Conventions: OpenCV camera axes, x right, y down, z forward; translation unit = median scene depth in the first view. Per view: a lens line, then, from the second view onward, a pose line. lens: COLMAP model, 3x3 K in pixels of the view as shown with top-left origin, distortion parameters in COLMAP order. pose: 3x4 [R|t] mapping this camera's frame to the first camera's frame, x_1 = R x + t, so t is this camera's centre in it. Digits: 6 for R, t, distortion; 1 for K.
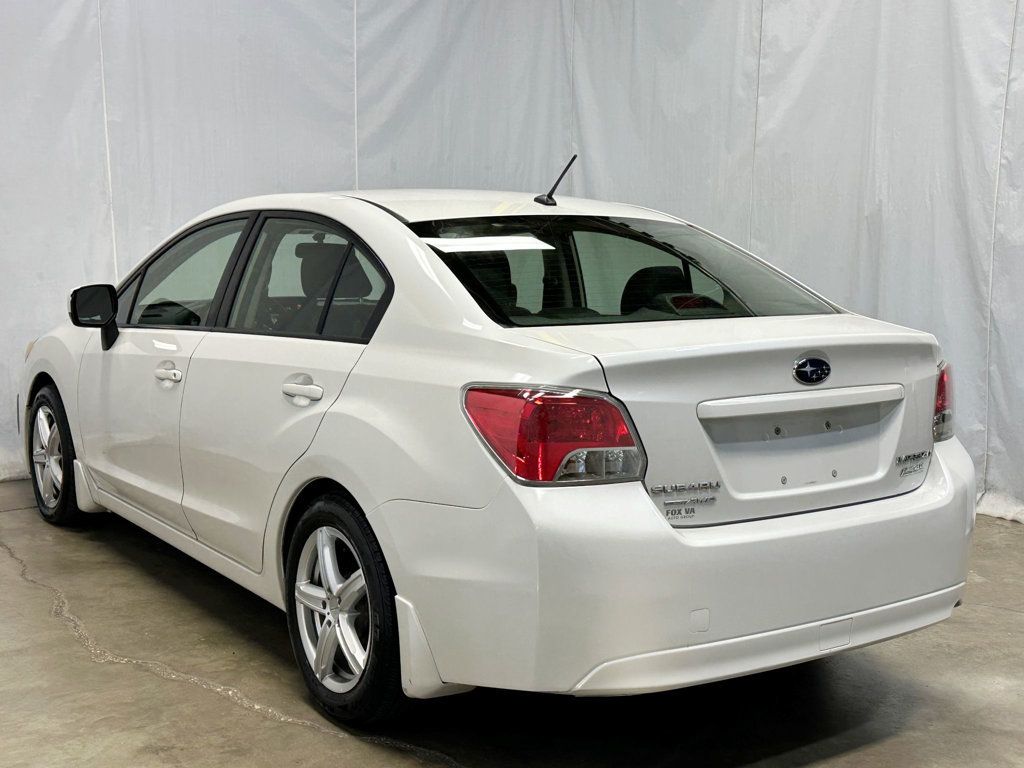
lens RADIAL K [[1322.1, 0, 512.0], [0, 1322.1, 384.0], [0, 0, 1]] dist [0.169748, 0.006192]
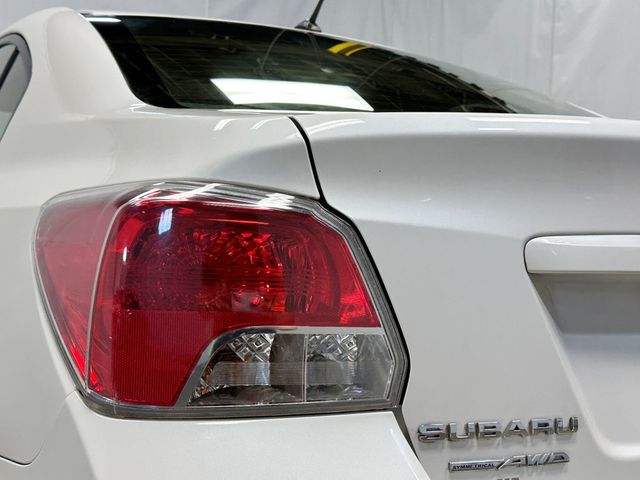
lens RADIAL K [[829.9, 0, 320.0], [0, 829.9, 240.0], [0, 0, 1]] dist [0.185977, -0.540601]
pose [[0.997733, 0.021750, -0.063690, 0.086654], [-0.028617, 0.993633, -0.108967, 0.047166], [0.060914, 0.110542, 0.992003, 0.702016]]
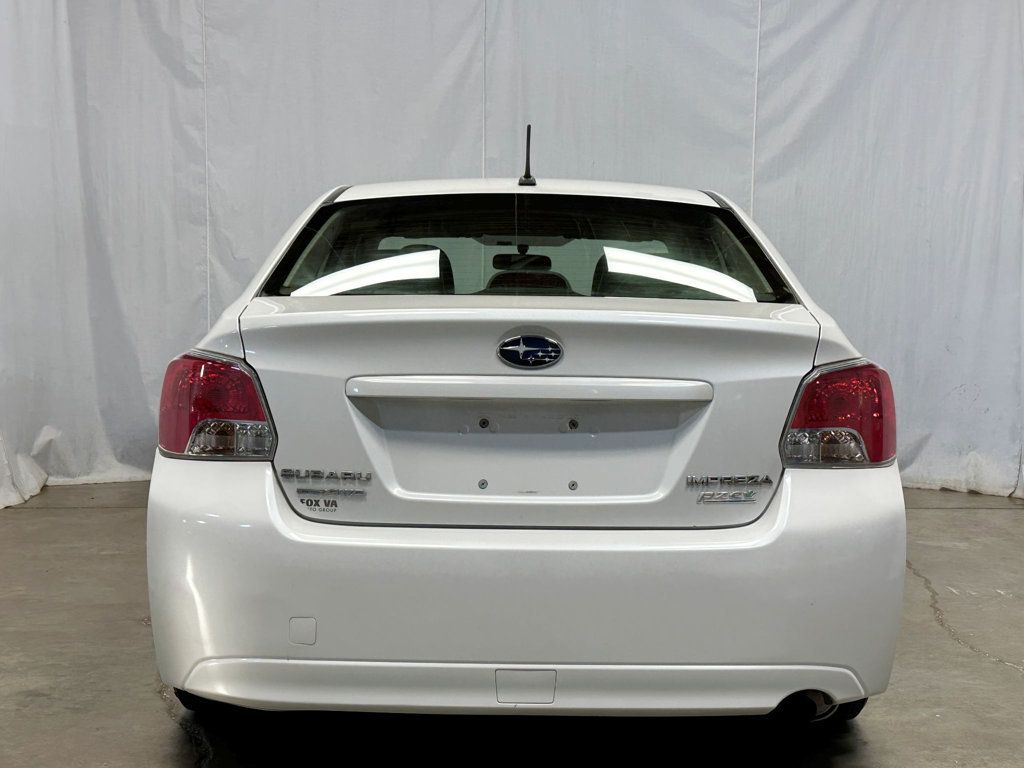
lens RADIAL K [[1327.9, 0, 512.0], [0, 1327.9, 384.0], [0, 0, 1]] dist [0.185977, -0.540601]
pose [[0.825376, 0.040277, -0.563145, 0.695404], [-0.072666, 0.996734, -0.035216, 0.040121], [0.559888, 0.069988, 0.825607, 0.346659]]
